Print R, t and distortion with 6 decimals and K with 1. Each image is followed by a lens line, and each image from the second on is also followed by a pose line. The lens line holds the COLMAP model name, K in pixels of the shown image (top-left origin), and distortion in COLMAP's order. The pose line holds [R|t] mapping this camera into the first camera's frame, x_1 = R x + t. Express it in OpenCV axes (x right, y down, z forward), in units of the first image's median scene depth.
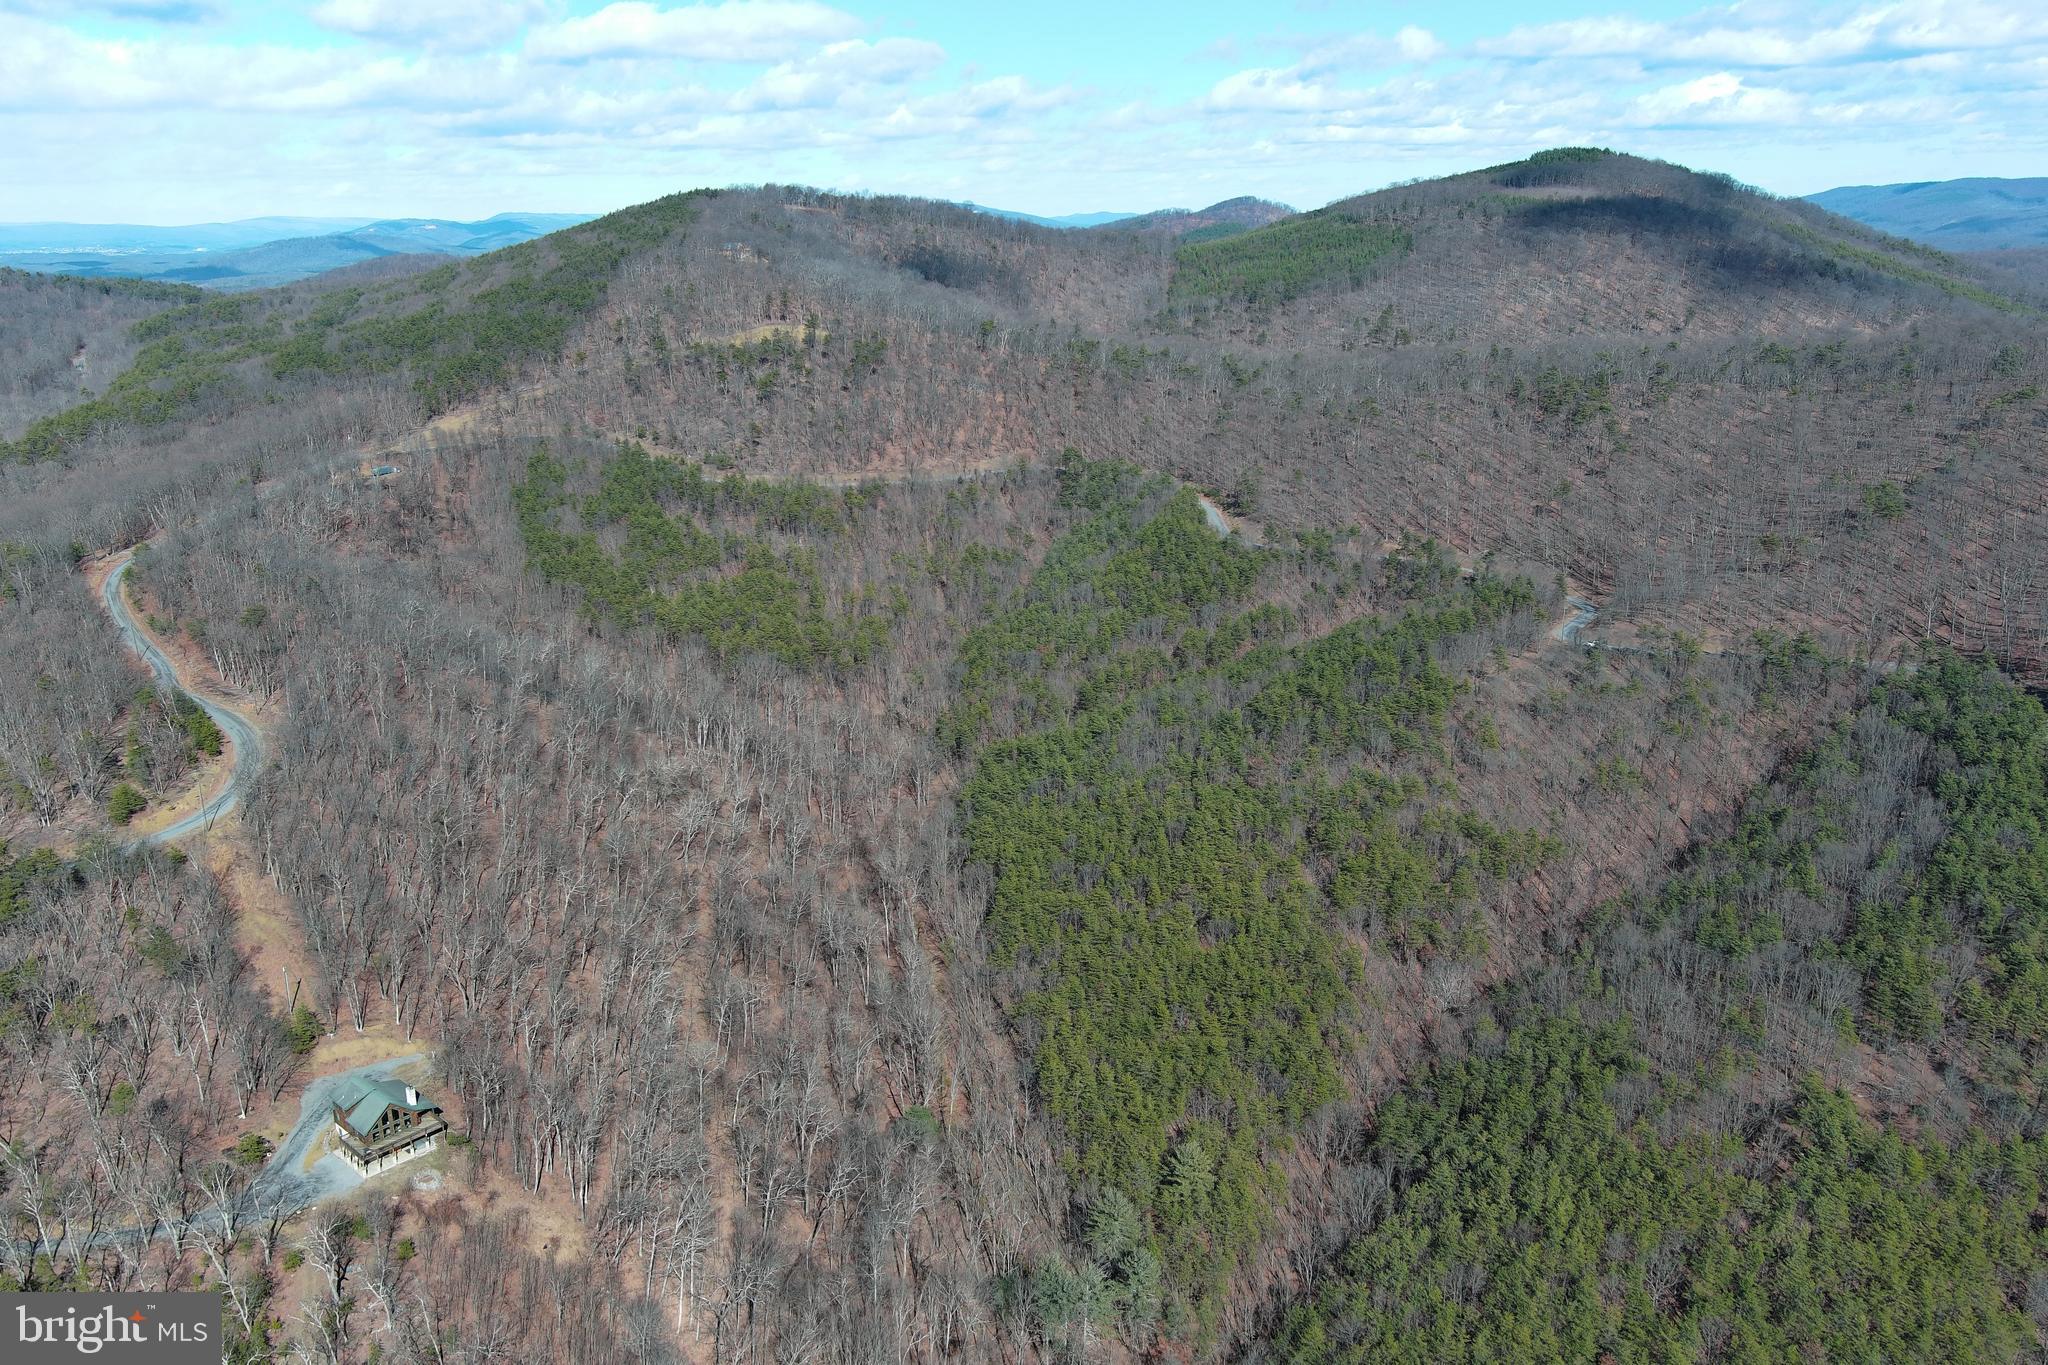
lens RADIAL K [[1588.6, 0, 1019.0], [0, 1588.6, 680.6], [0, 0, 1]] dist [0.025757, -0.023562]
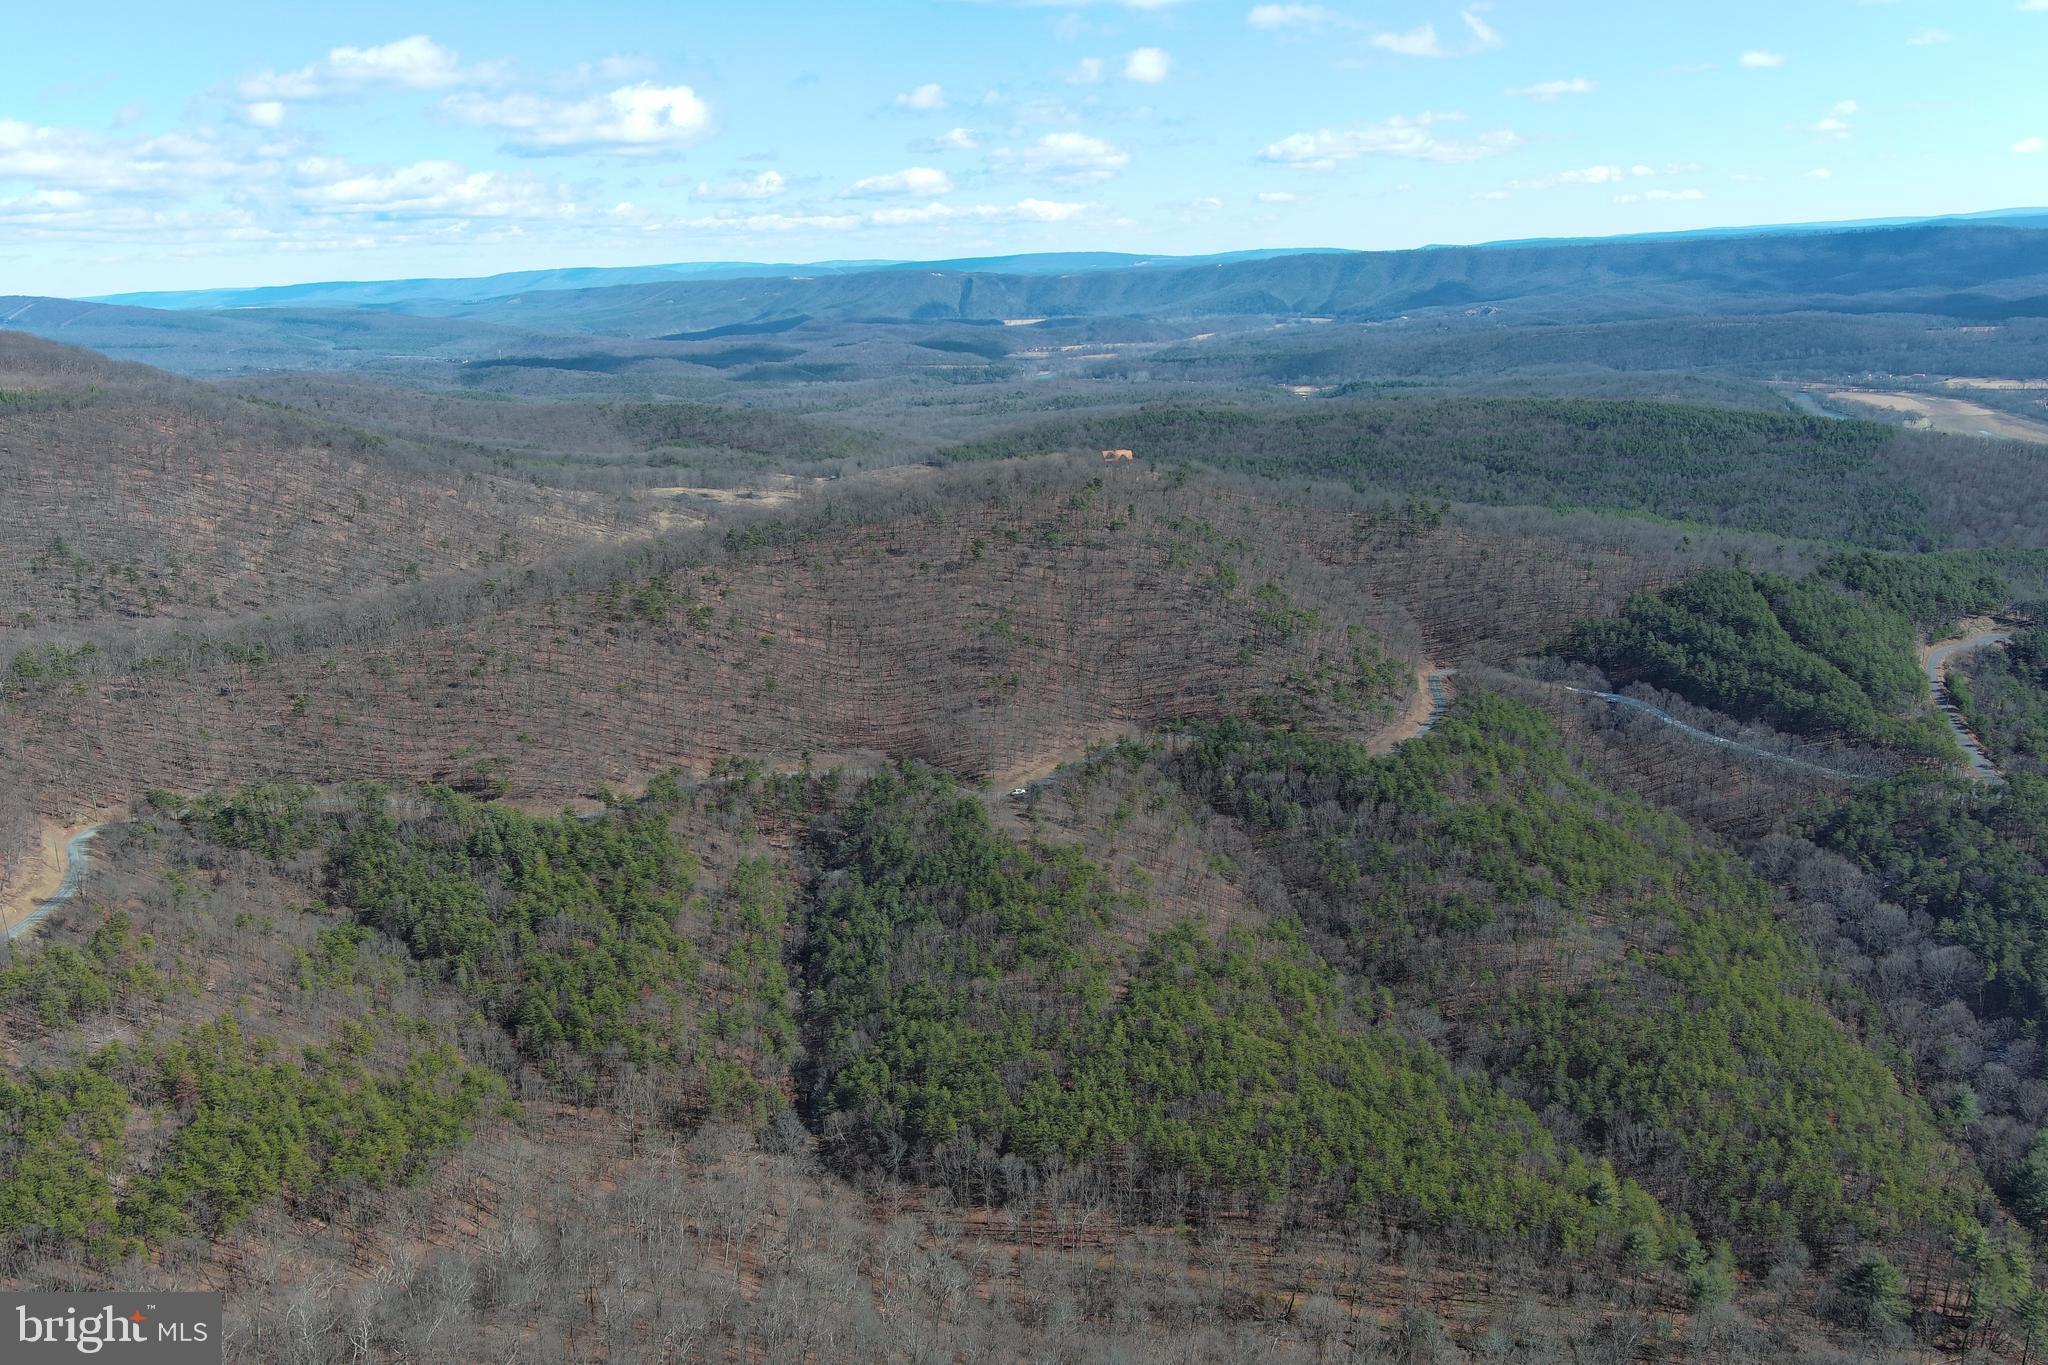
lens RADIAL K [[1588.6, 0, 1025.0], [0, 1588.6, 690.1], [0, 0, 1]] dist [0.025757, -0.023562]
pose [[0.398689, -0.242958, 0.884318, -0.573820], [0.292779, 0.947530, 0.128328, -0.205628], [-0.869096, 0.207747, 0.448903, 0.338141]]
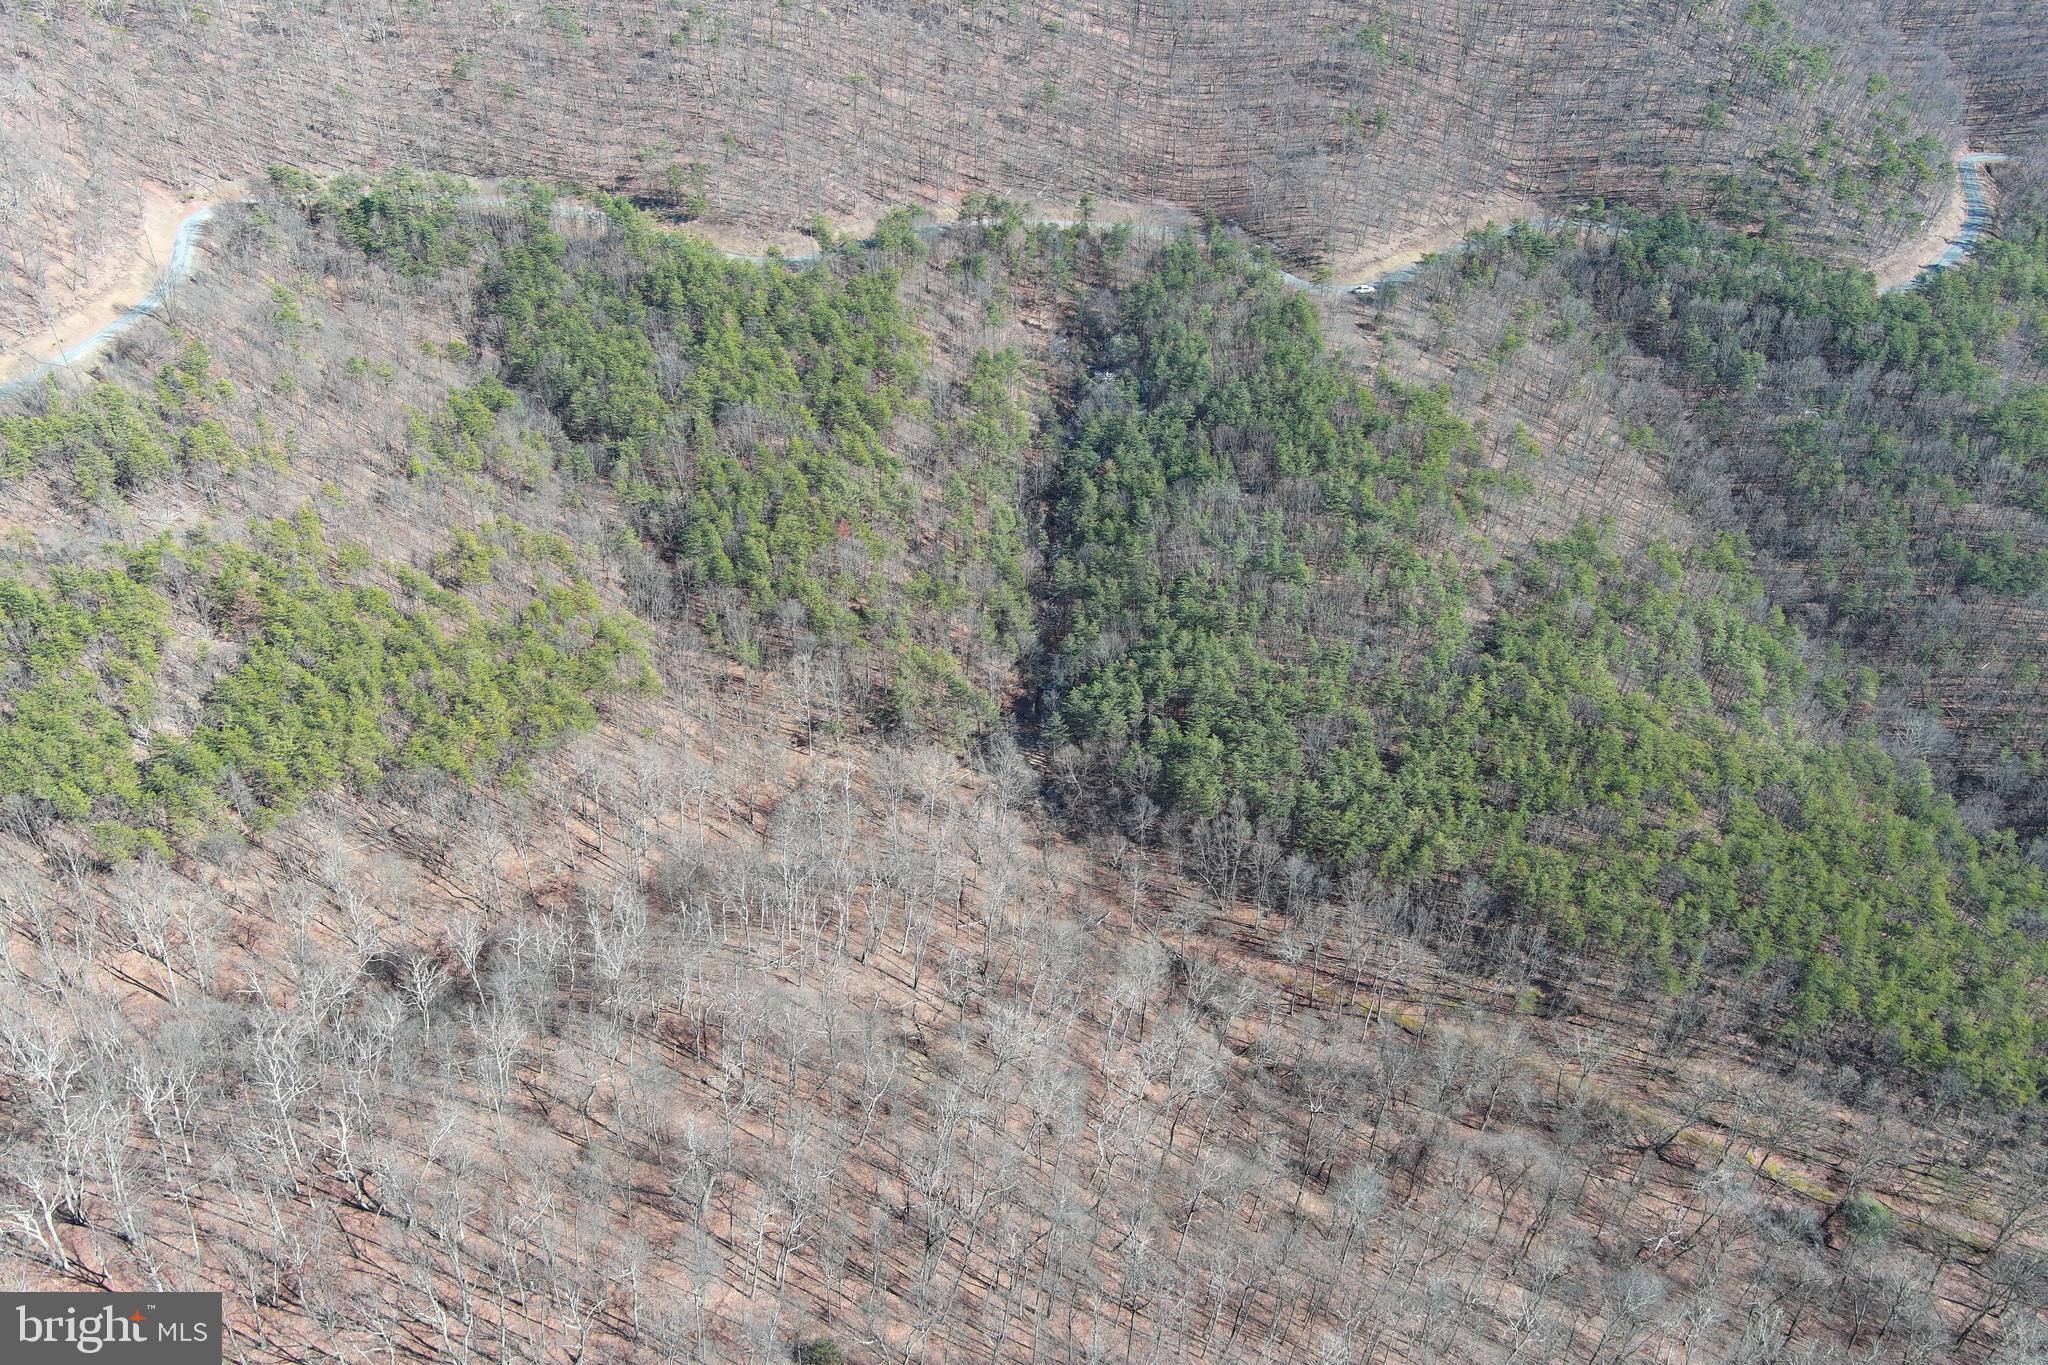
lens RADIAL K [[1588.6, 0, 1017.8], [0, 1588.6, 690.8], [0, 0, 1]] dist [0.025757, -0.023562]
pose [[0.575772, -0.473648, 0.666442, -0.377830], [0.225081, 0.875437, 0.427725, -0.206254], [-0.786019, -0.096269, 0.610661, 0.462481]]
